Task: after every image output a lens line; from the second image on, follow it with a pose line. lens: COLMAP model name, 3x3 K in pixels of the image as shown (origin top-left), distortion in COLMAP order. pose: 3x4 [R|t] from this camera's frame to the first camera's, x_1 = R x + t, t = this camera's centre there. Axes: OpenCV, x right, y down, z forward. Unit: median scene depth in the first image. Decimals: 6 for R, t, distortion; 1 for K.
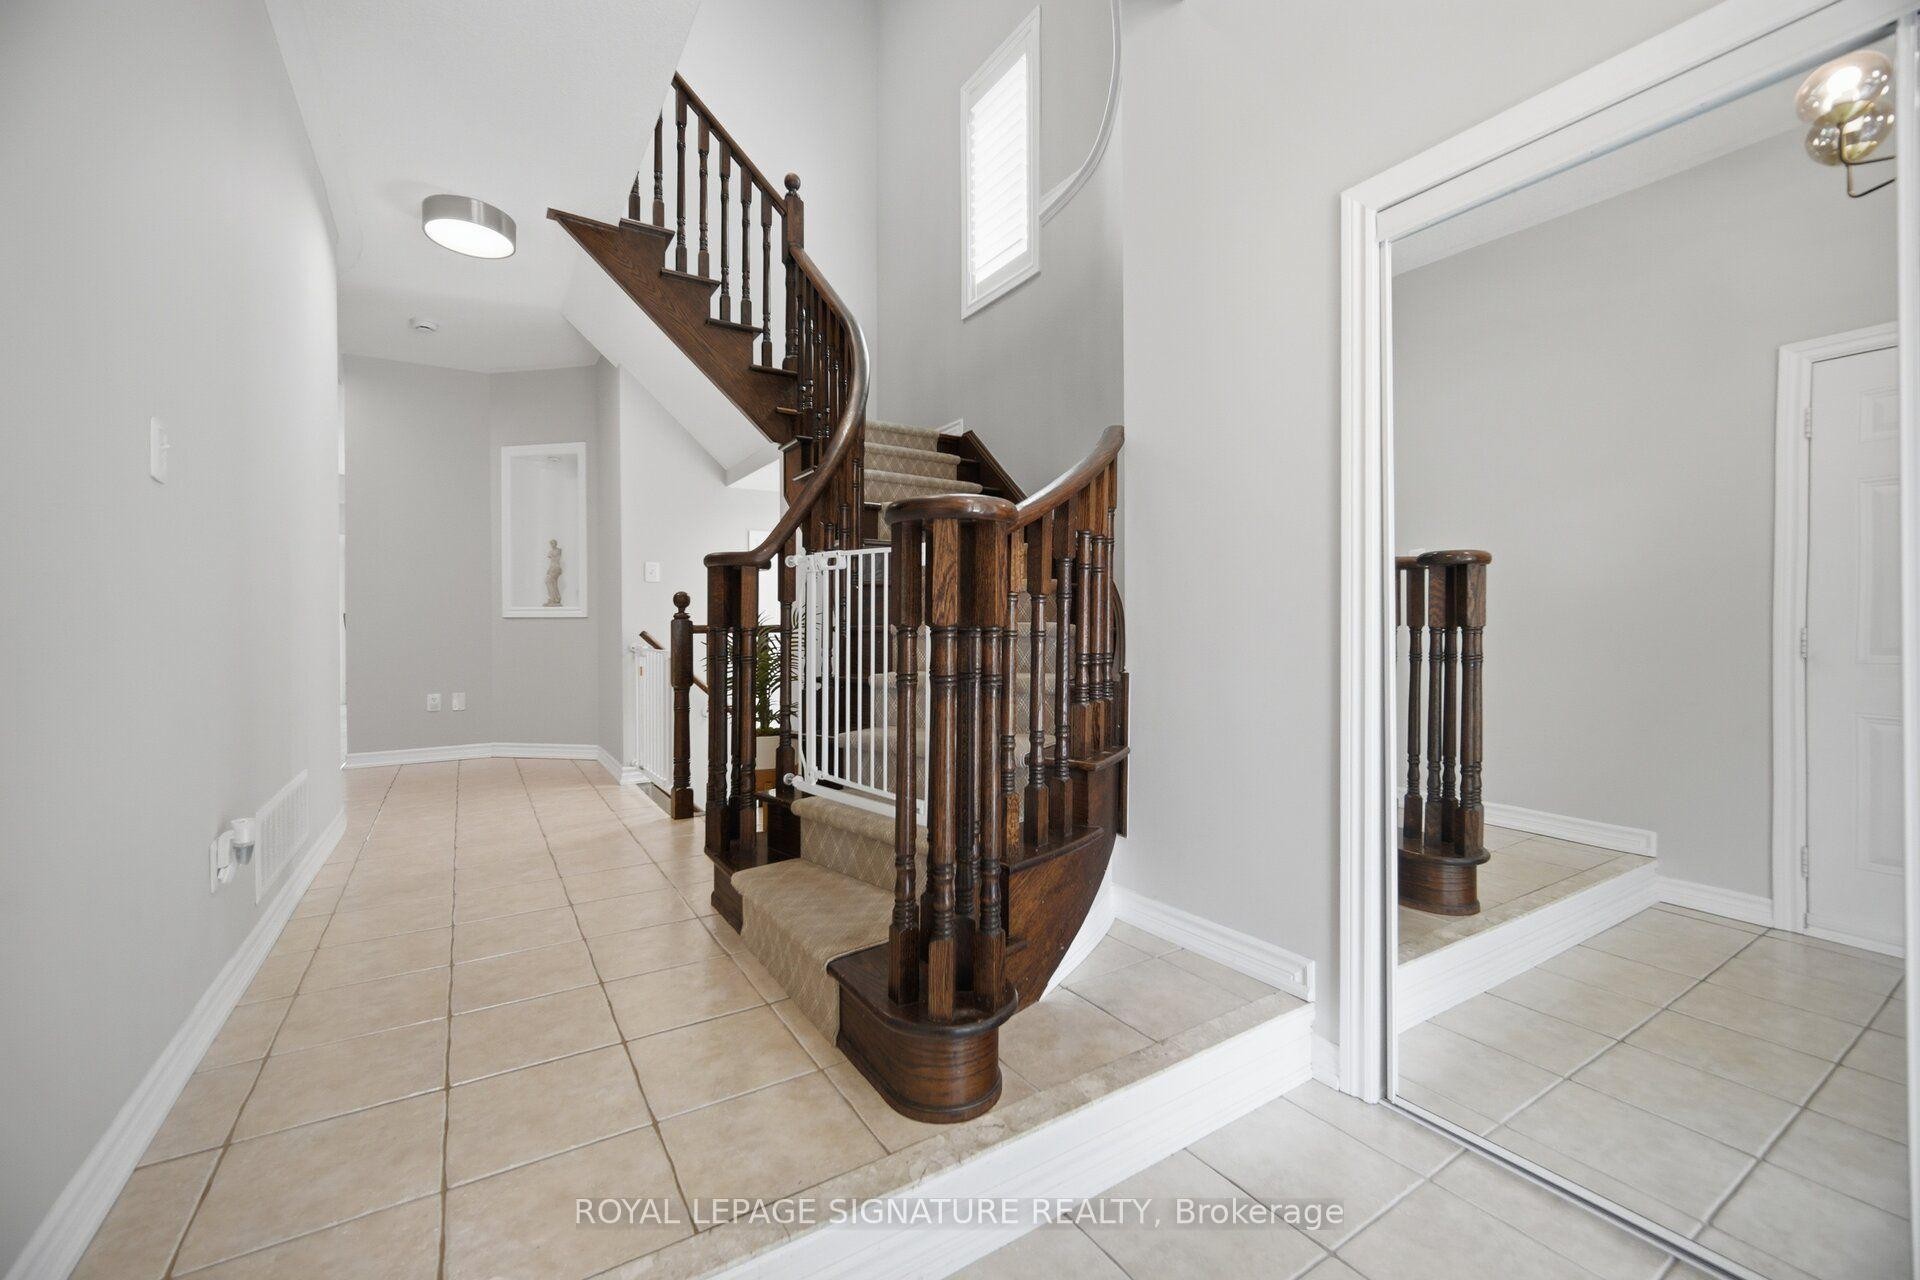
lens RADIAL K [[772.1, 0, 958.0], [0, 772.1, 628.3], [0, 0, 1]] dist [-0.000620, -0.000020]
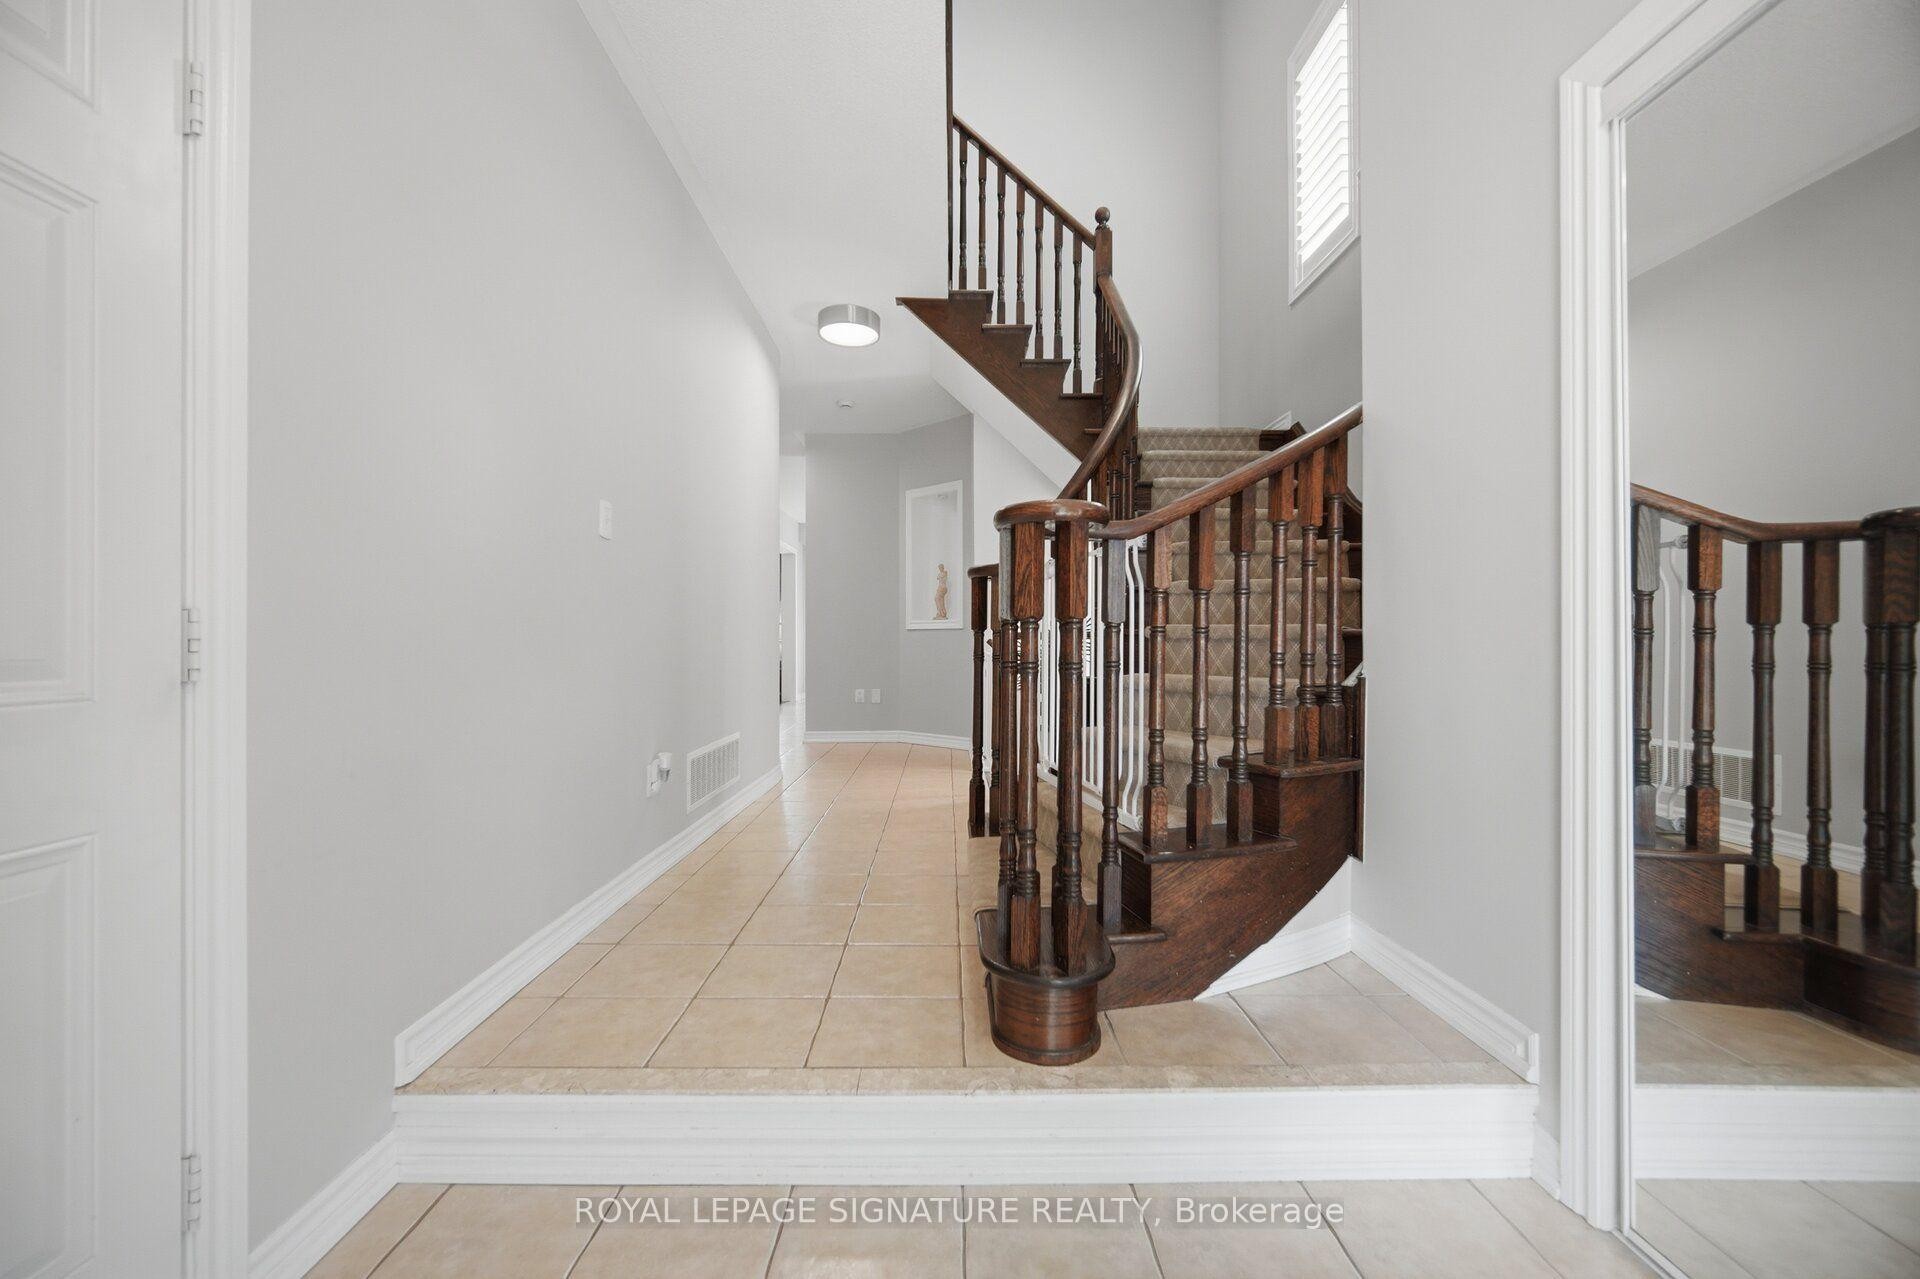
lens RADIAL K [[771.0, 0, 952.2], [0, 771.0, 638.0], [0, 0, 1]] dist [-0.001388, -0.000259]
pose [[0.848417, -0.001444, -0.529327, 0.279080], [-0.002886, 0.999969, -0.007354, 0.019550], [0.529321, 0.007767, 0.848386, -0.006380]]
